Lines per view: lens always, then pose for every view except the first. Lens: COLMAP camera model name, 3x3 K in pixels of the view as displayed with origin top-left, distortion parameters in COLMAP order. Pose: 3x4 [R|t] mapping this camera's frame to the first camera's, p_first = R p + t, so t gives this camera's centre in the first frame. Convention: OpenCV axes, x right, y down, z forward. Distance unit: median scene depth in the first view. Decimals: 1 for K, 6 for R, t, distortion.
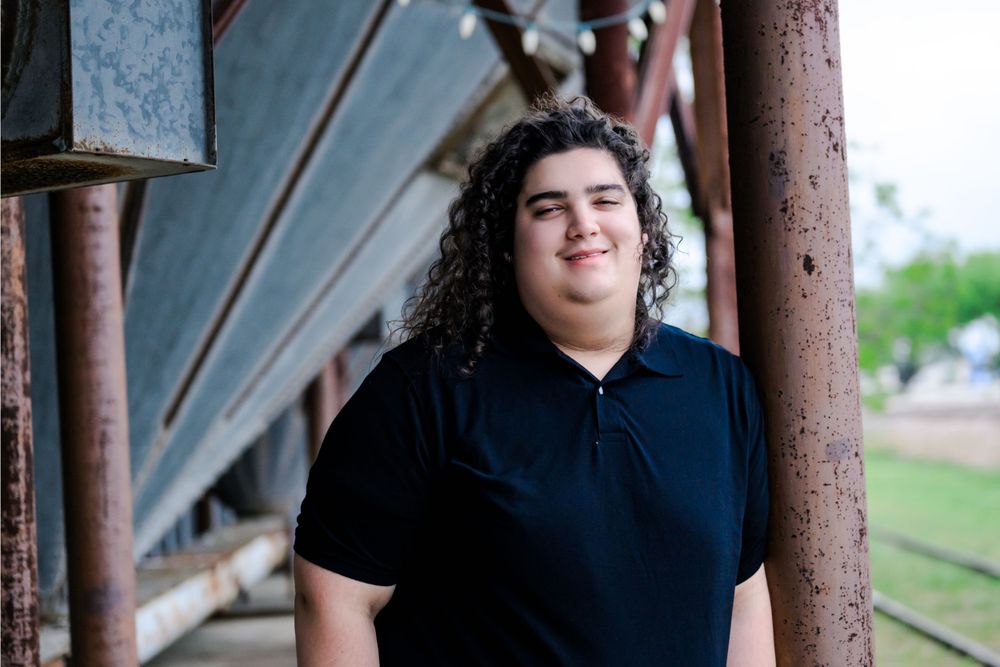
lens RADIAL K [[1349.4, 0, 547.5], [0, 1349.4, 360.3], [0, 0, 1]] dist [0.013452, 0.047375]
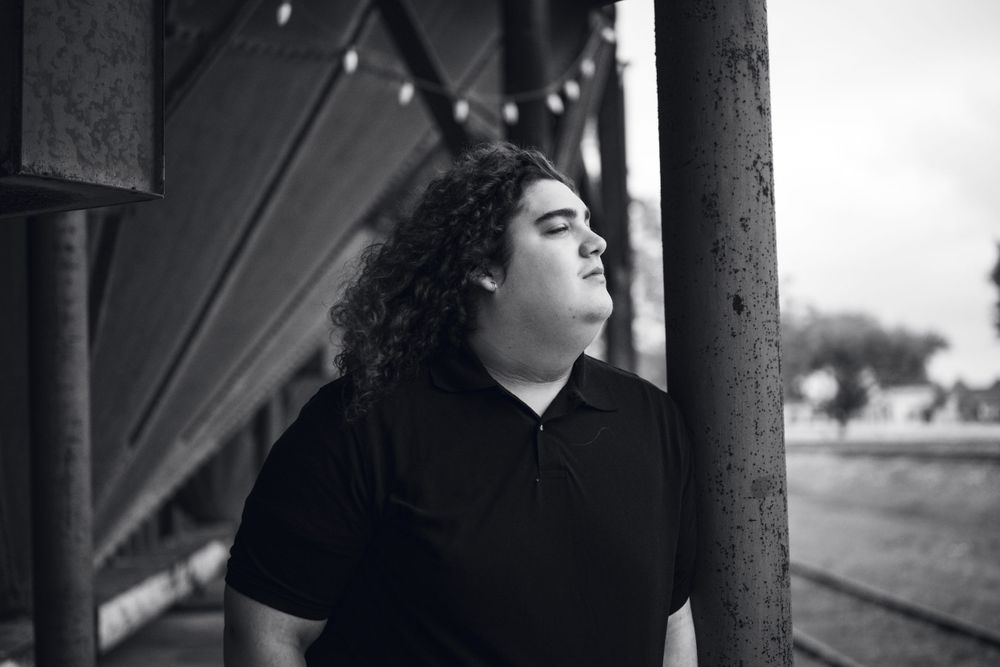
lens RADIAL K [[1685.2, 0, 500.0], [0, 1685.2, 333.5], [0, 0, 1]] dist [0.000629, 0.147122]
pose [[0.999662, 0.022584, -0.012888, 0.029840], [-0.022962, 0.999288, -0.029944, -0.006474], [0.012202, 0.030229, 0.999469, -0.280189]]
